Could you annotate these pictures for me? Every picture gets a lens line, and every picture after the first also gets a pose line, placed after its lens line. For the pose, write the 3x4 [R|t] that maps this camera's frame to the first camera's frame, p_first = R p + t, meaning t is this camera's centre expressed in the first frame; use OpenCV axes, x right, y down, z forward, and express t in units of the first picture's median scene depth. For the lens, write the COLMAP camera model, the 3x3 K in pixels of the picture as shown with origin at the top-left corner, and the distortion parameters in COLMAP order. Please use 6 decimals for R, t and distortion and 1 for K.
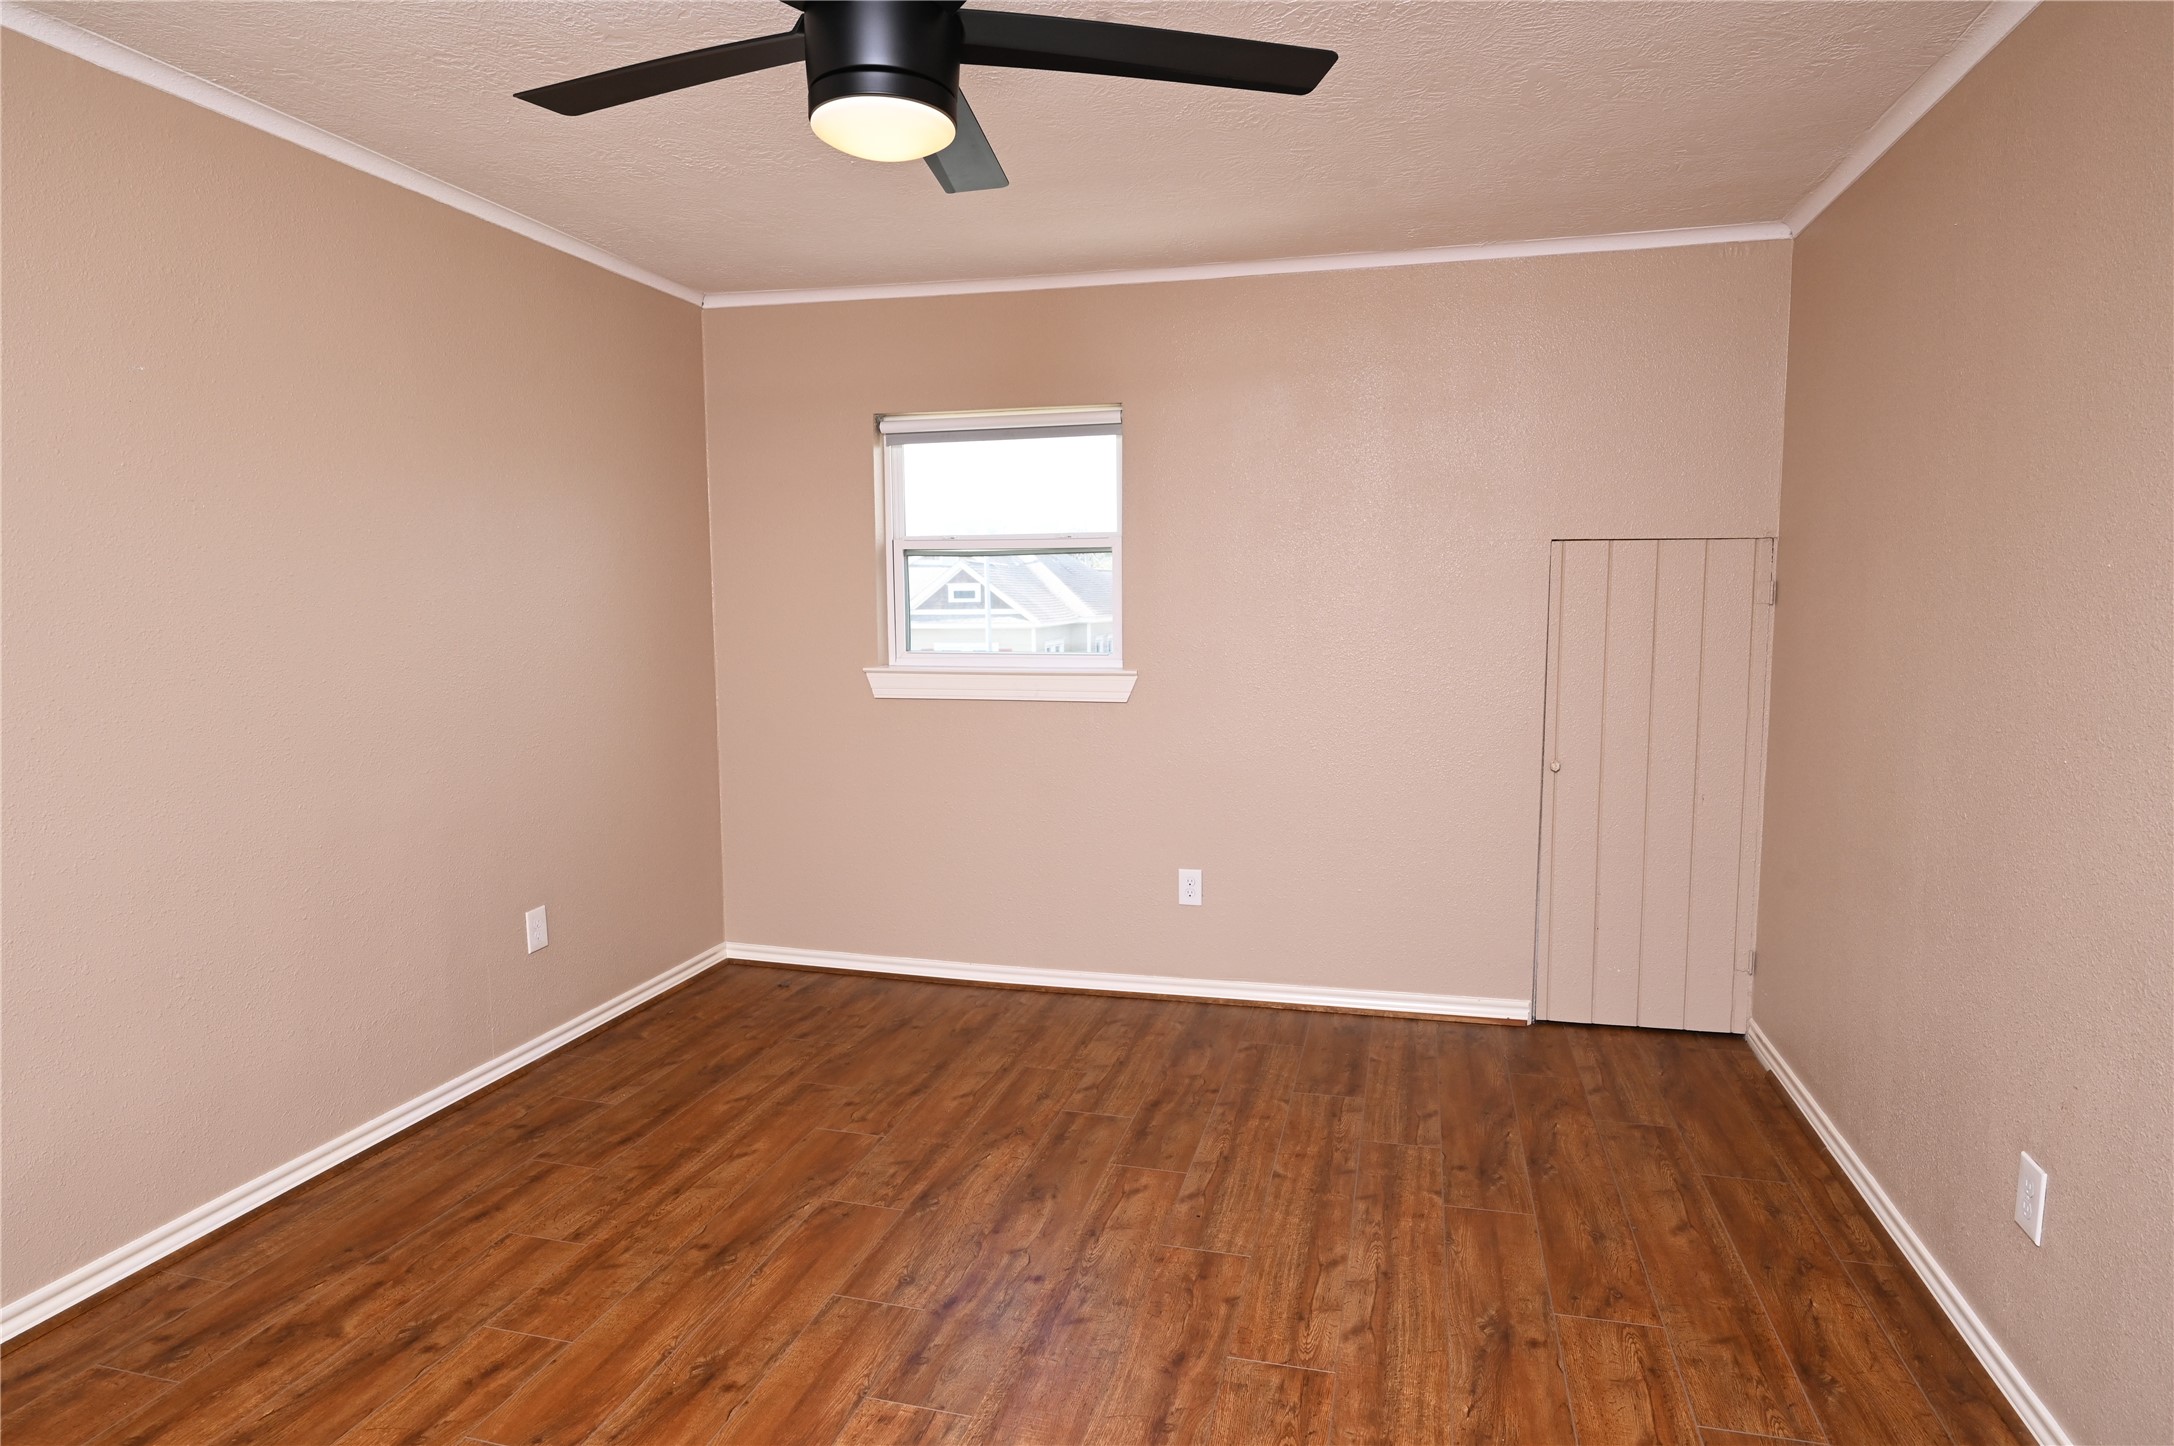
lens RADIAL K [[1230.6, 0, 1127.7], [0, 1230.6, 723.1], [0, 0, 1]] dist [-0.004603, 0.003411]
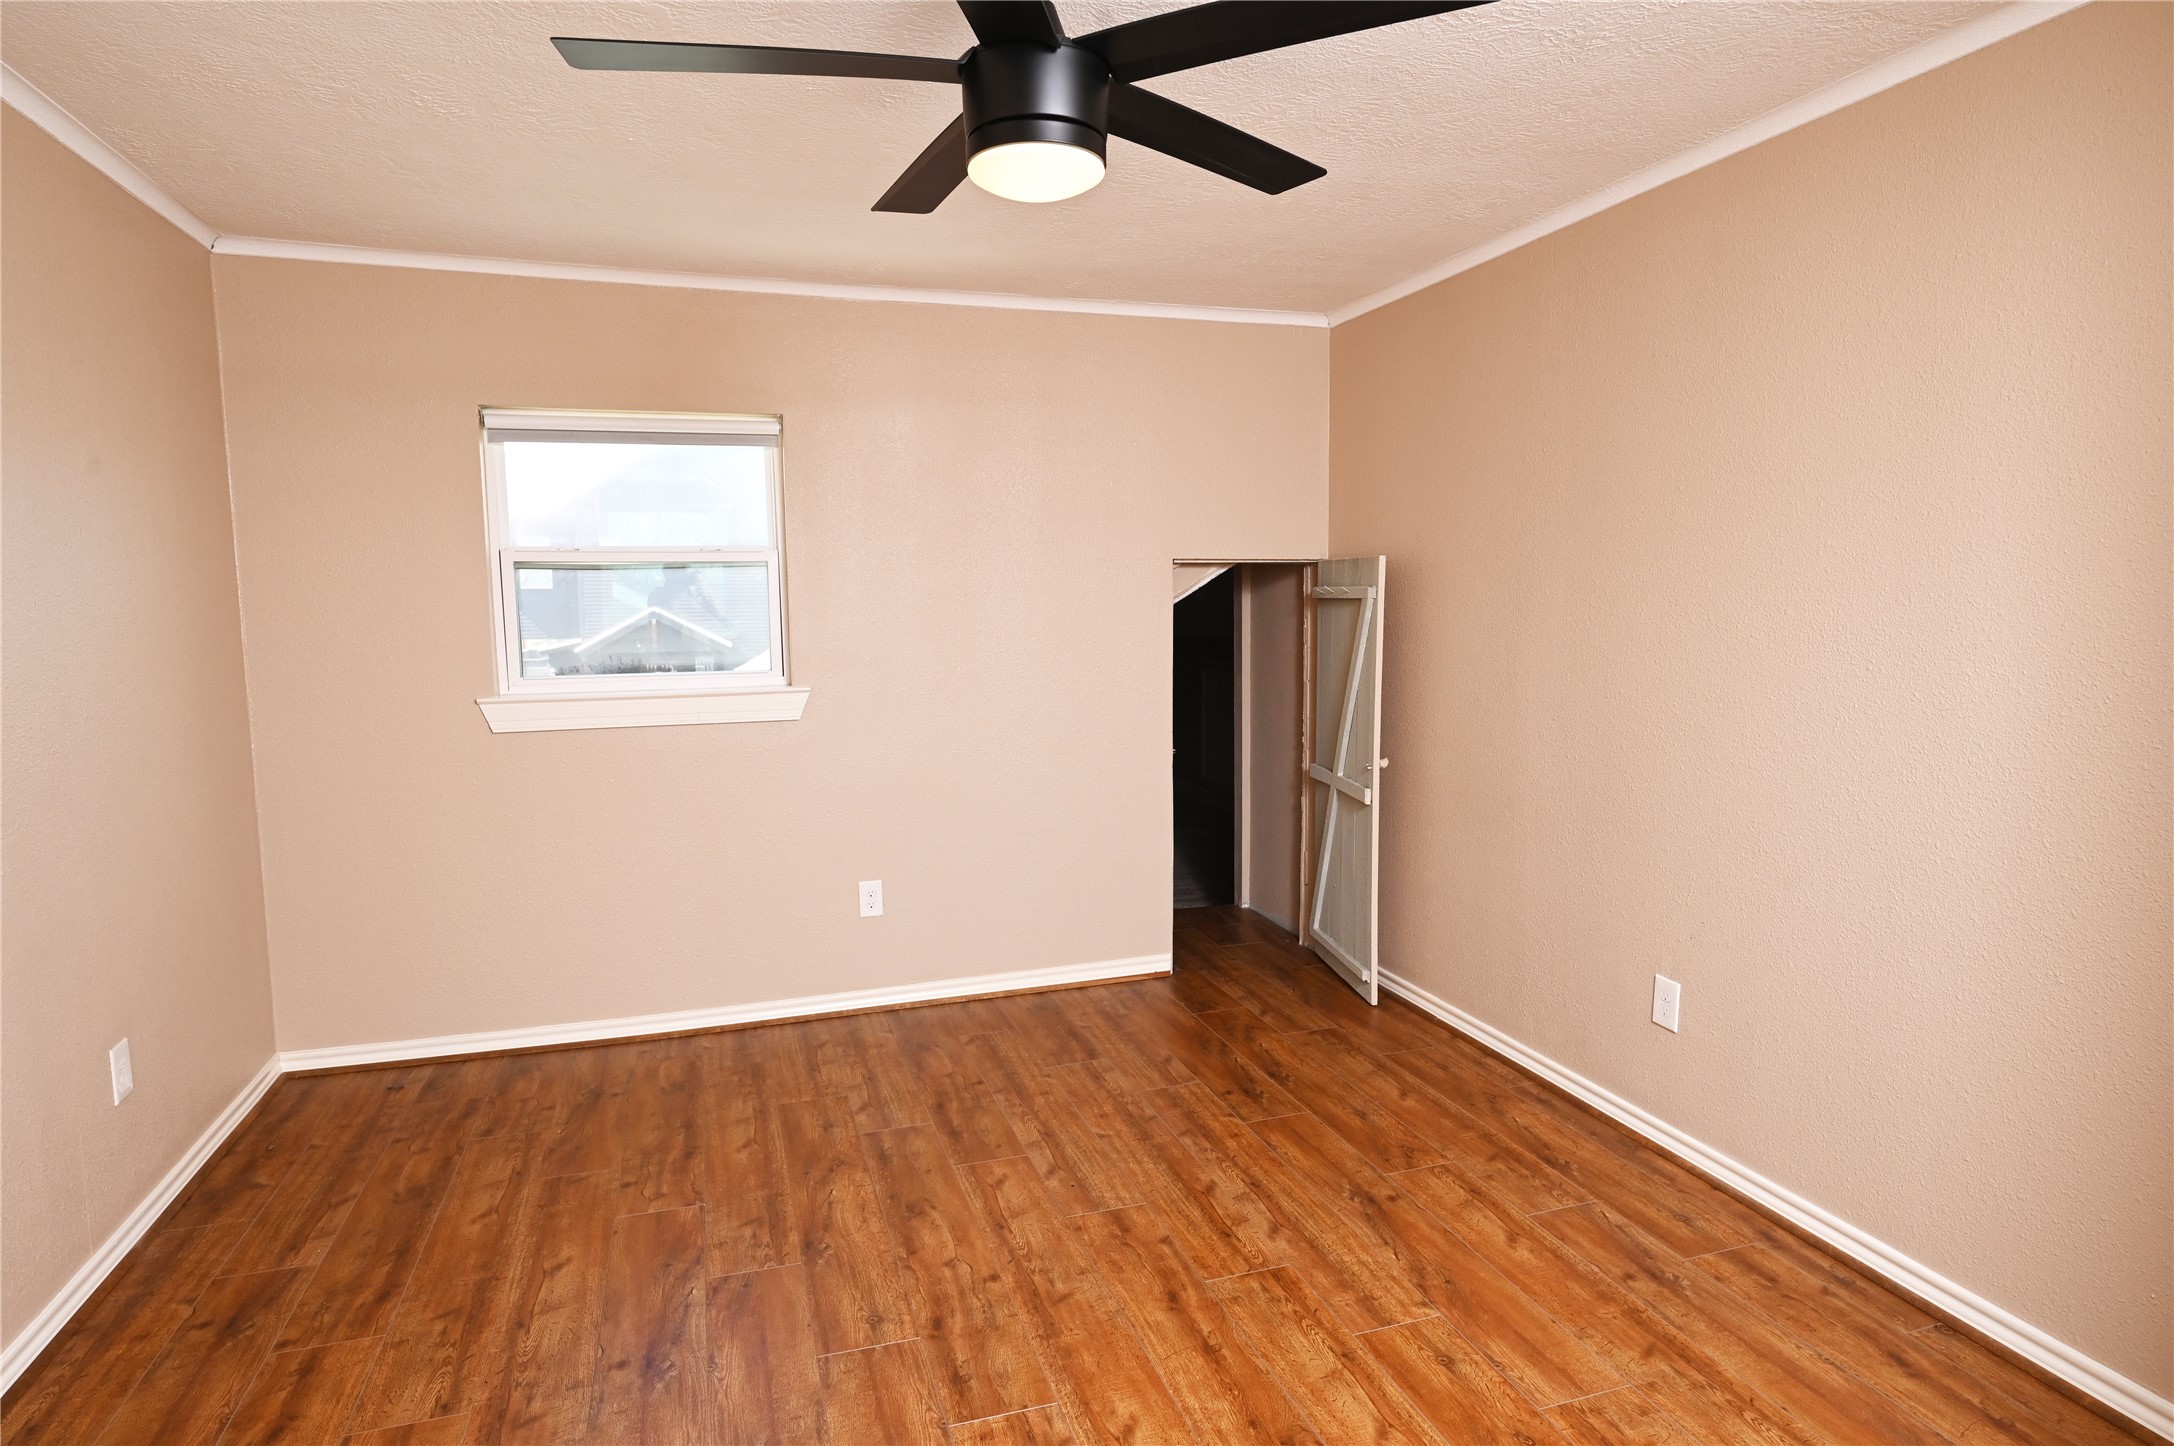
lens RADIAL K [[1215.9, 0, 1126.1], [0, 1215.9, 719.3], [0, 0, 1]] dist [-0.005993, 0.003729]
pose [[0.841537, -0.061469, 0.536690, -0.377753], [0.065609, 0.997780, 0.011404, -0.013895], [-0.536200, 0.025615, 0.843702, 0.054684]]
